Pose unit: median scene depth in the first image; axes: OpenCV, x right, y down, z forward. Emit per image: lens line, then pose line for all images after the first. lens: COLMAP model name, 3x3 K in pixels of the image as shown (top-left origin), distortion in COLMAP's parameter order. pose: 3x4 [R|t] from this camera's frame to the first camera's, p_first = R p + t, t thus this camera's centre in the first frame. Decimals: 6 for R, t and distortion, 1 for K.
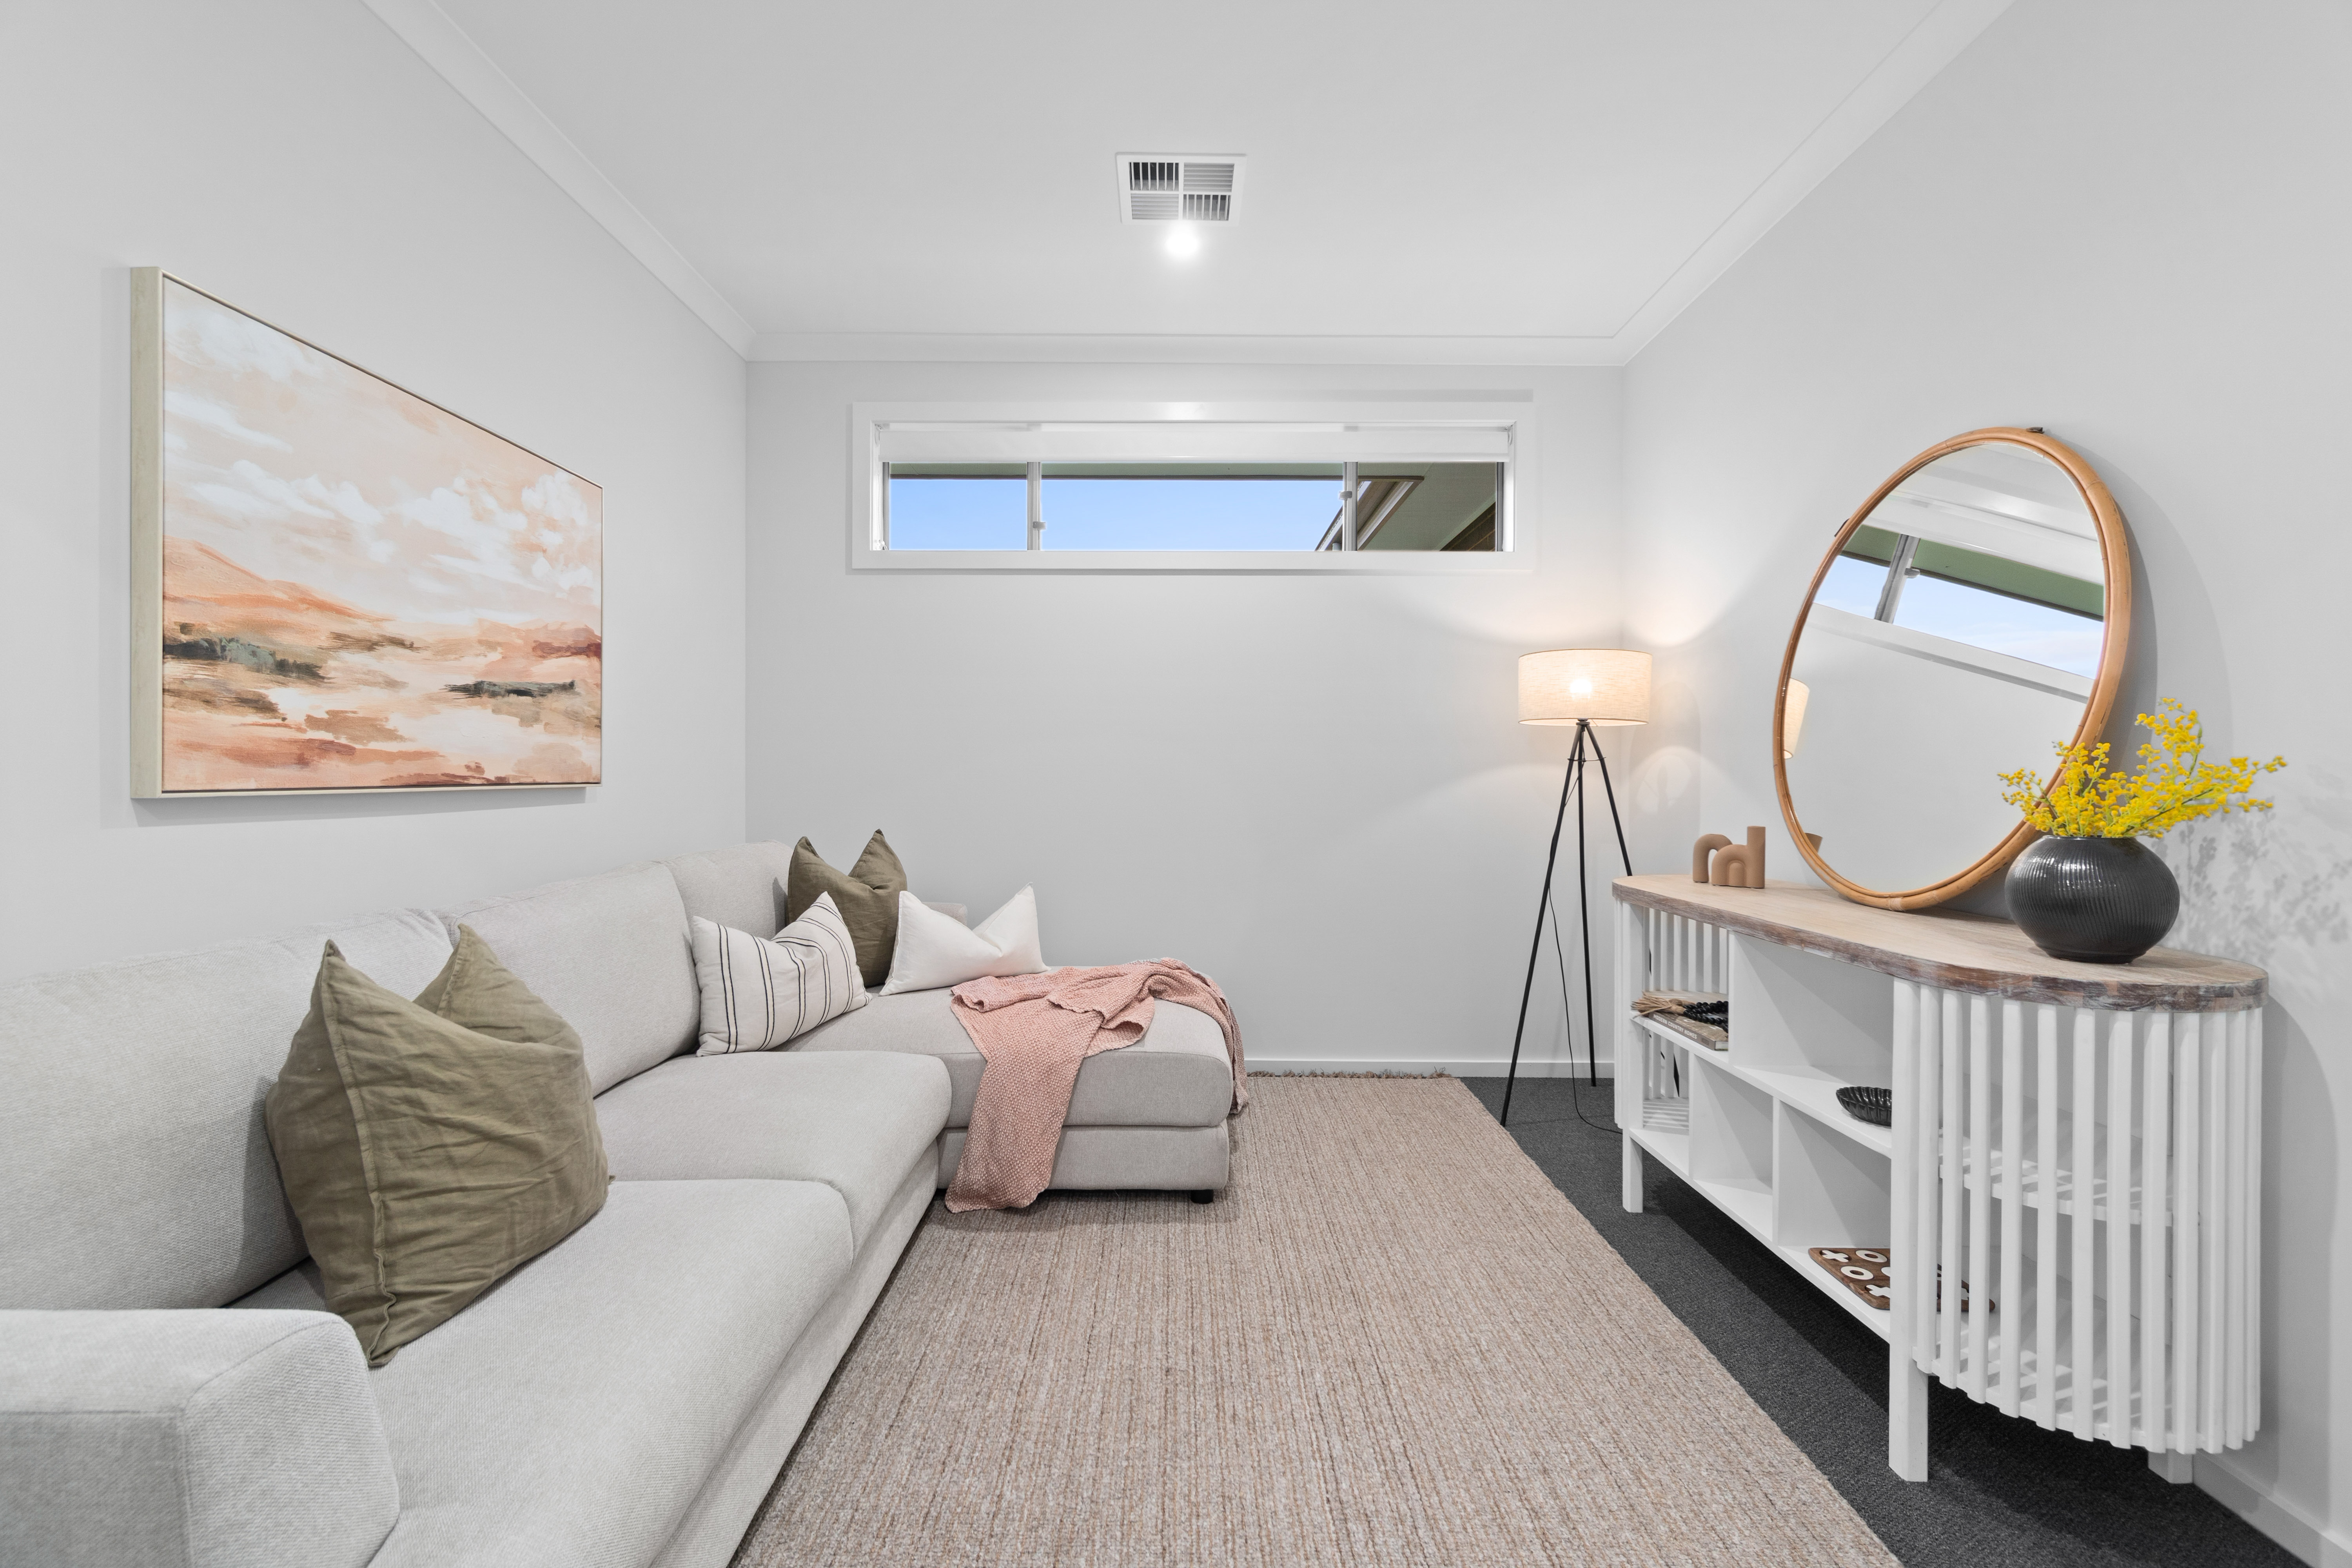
lens RADIAL K [[1007.0, 0, 1178.6], [0, 1007.0, 783.1], [0, 0, 1]] dist [-0.005354, 0.000765]
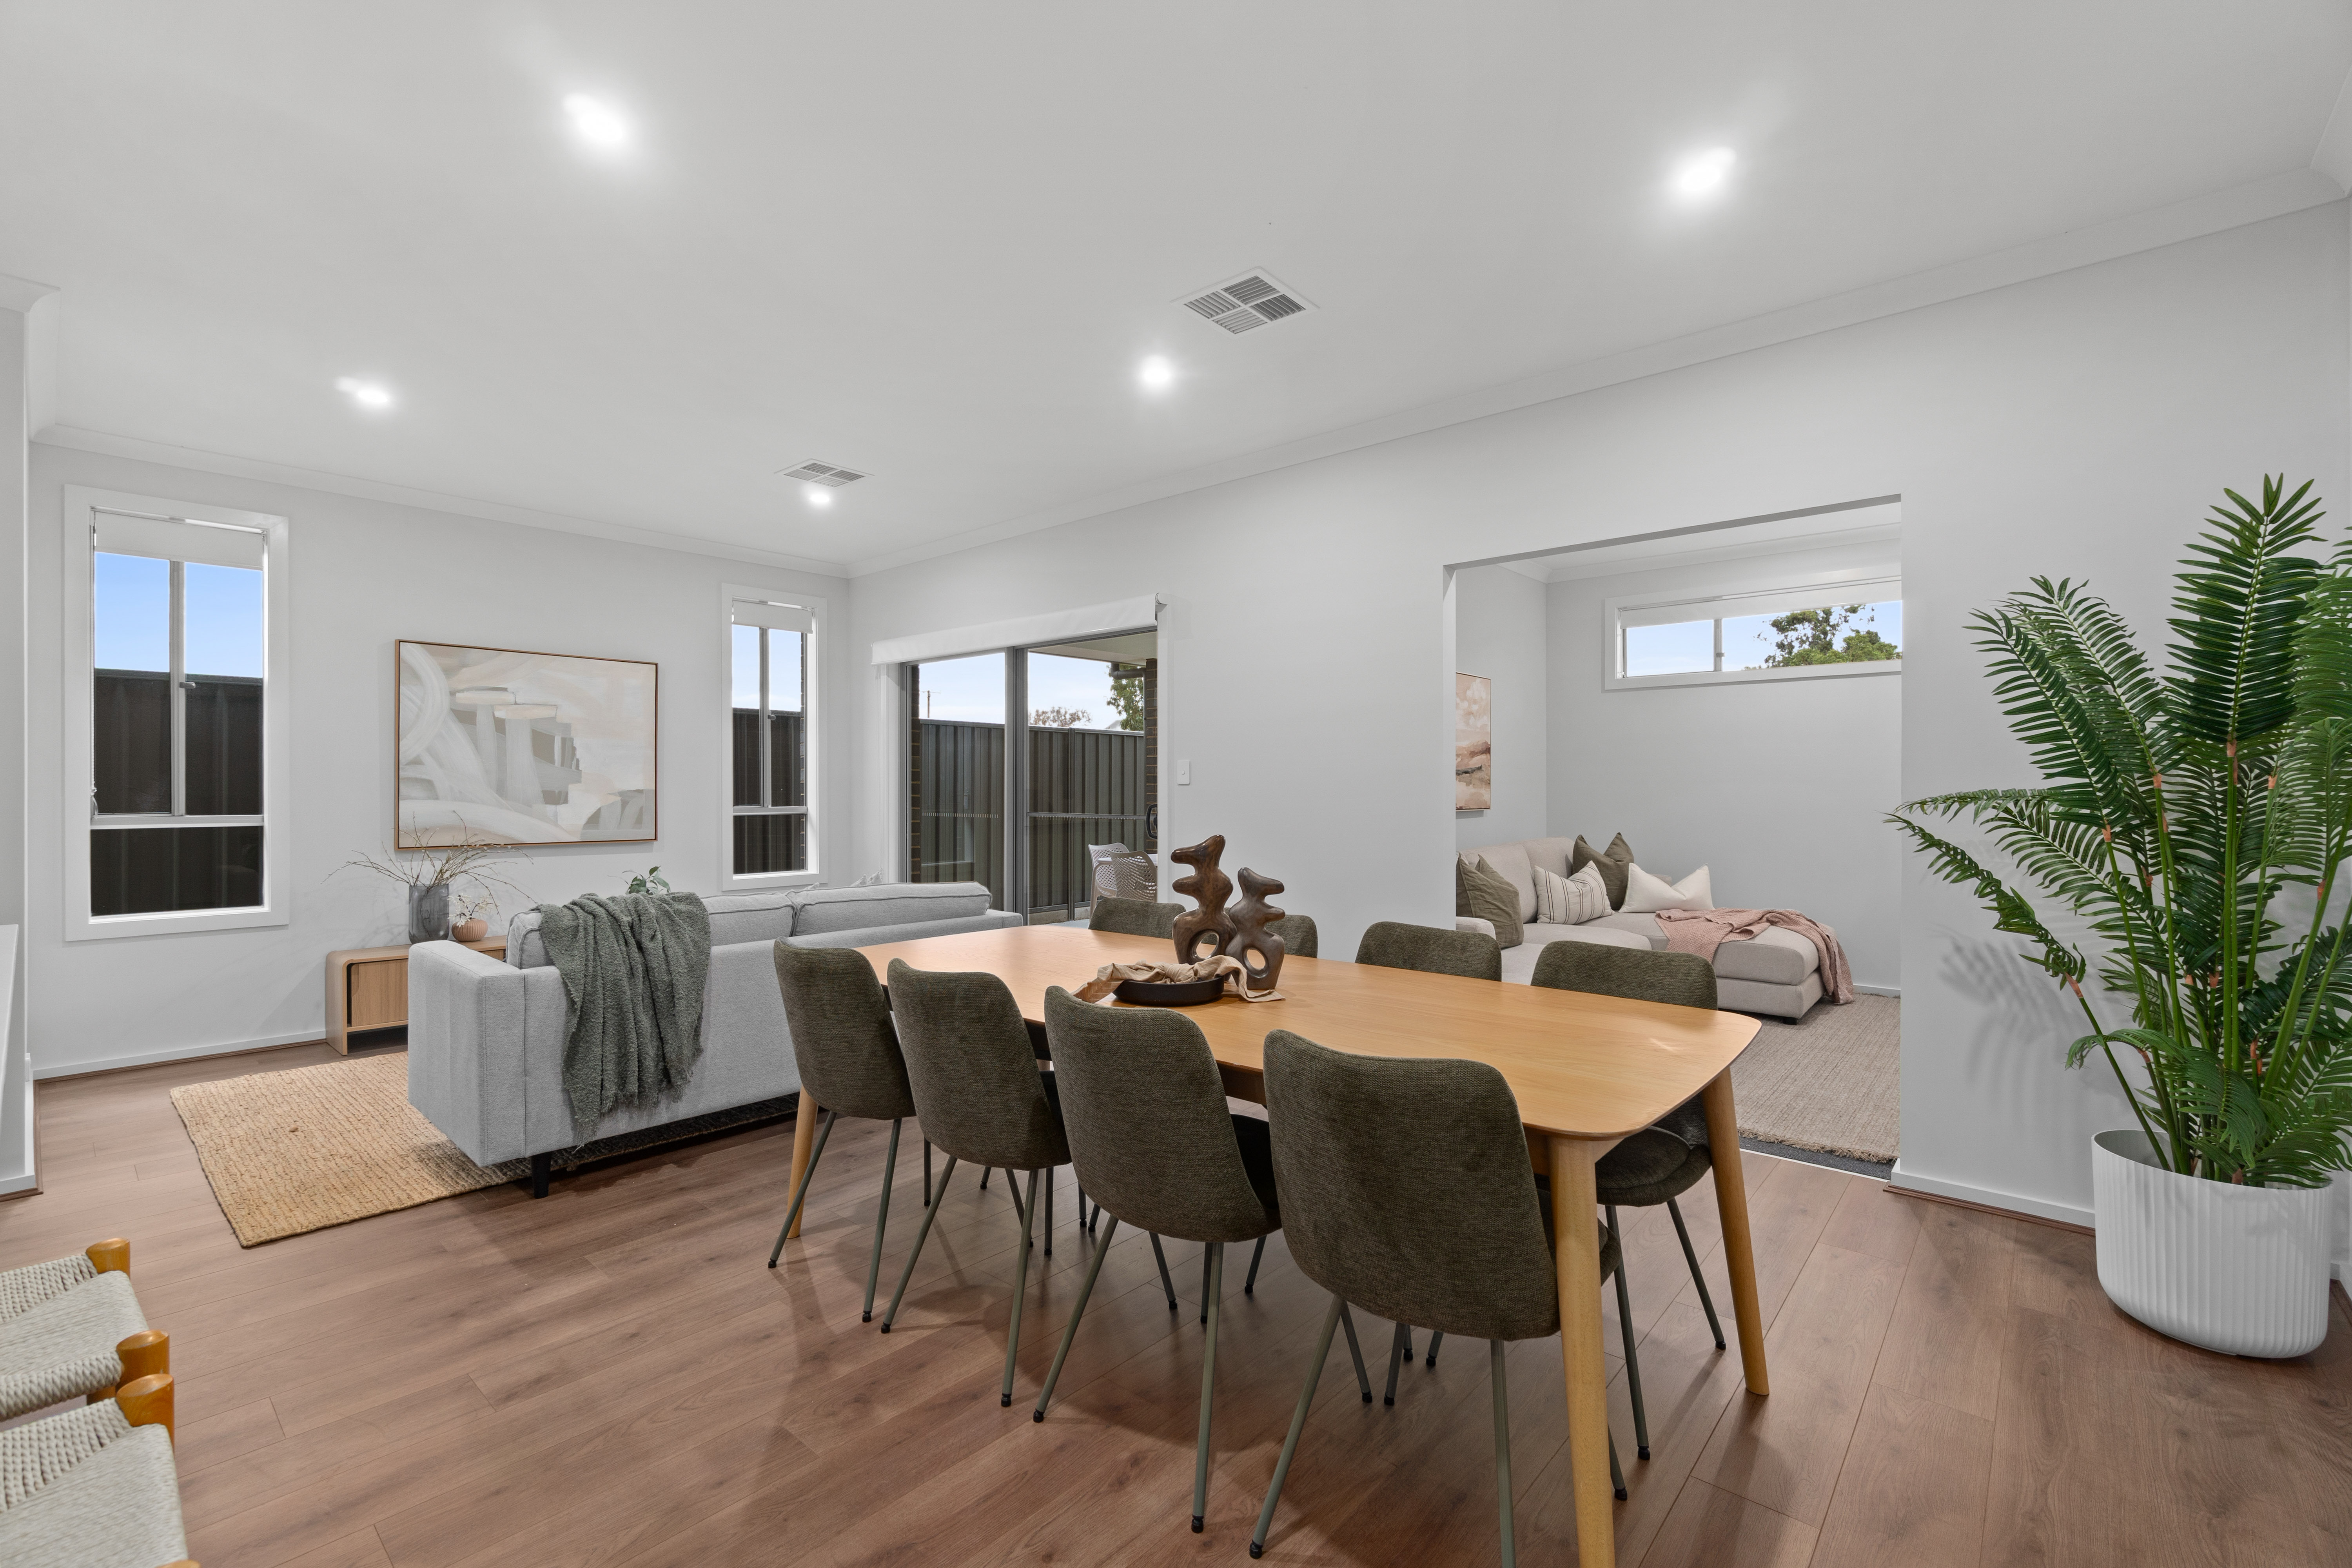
lens RADIAL K [[1007.0, 0, 1175.8], [0, 1007.0, 796.6], [0, 0, 1]] dist [-0.005354, 0.000765]
pose [[0.748119, -0.004162, -0.663552, 0.501402], [0.003084, 0.999991, -0.002795, -0.028093], [0.663558, 0.000045, 0.748125, -1.459369]]
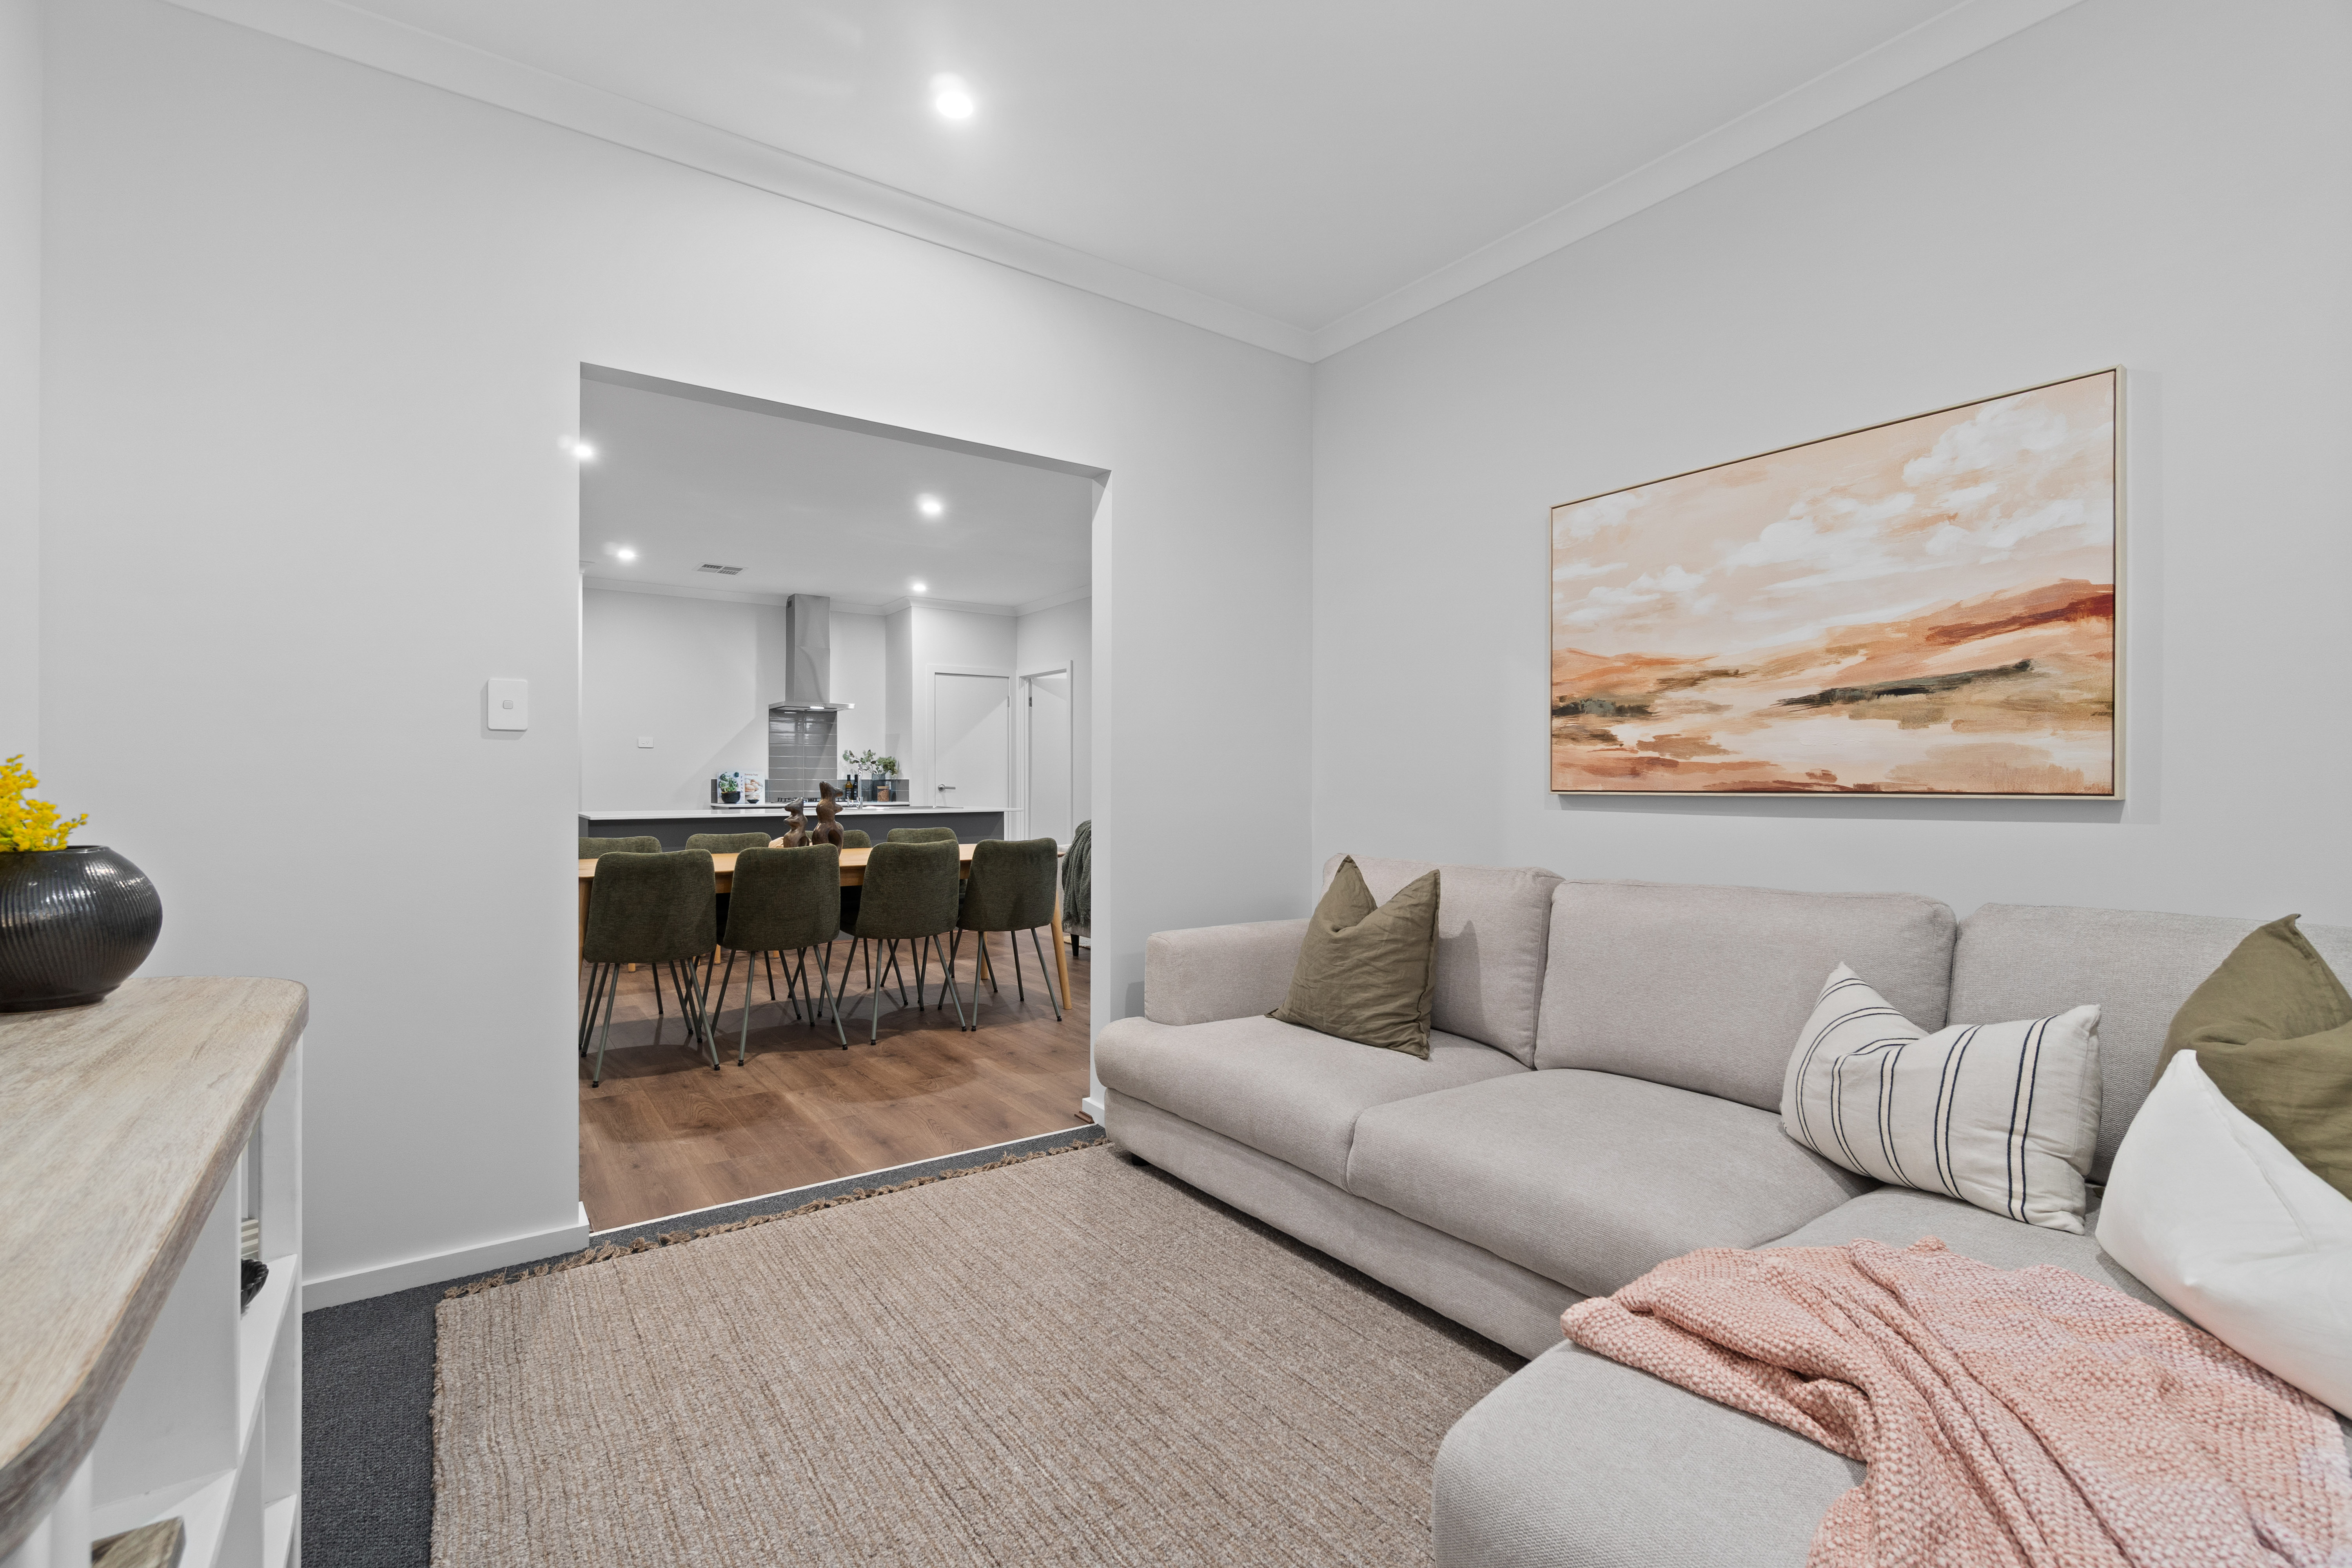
lens RADIAL K [[1007.0, 0, 1160.9], [0, 1007.0, 791.0], [0, 0, 1]] dist [-0.005354, 0.000765]
pose [[-0.809152, 0.000831, -0.587599, 0.451011], [-0.009841, 0.999840, 0.014965, -0.007938], [0.587517, 0.017891, -0.809014, 1.454264]]
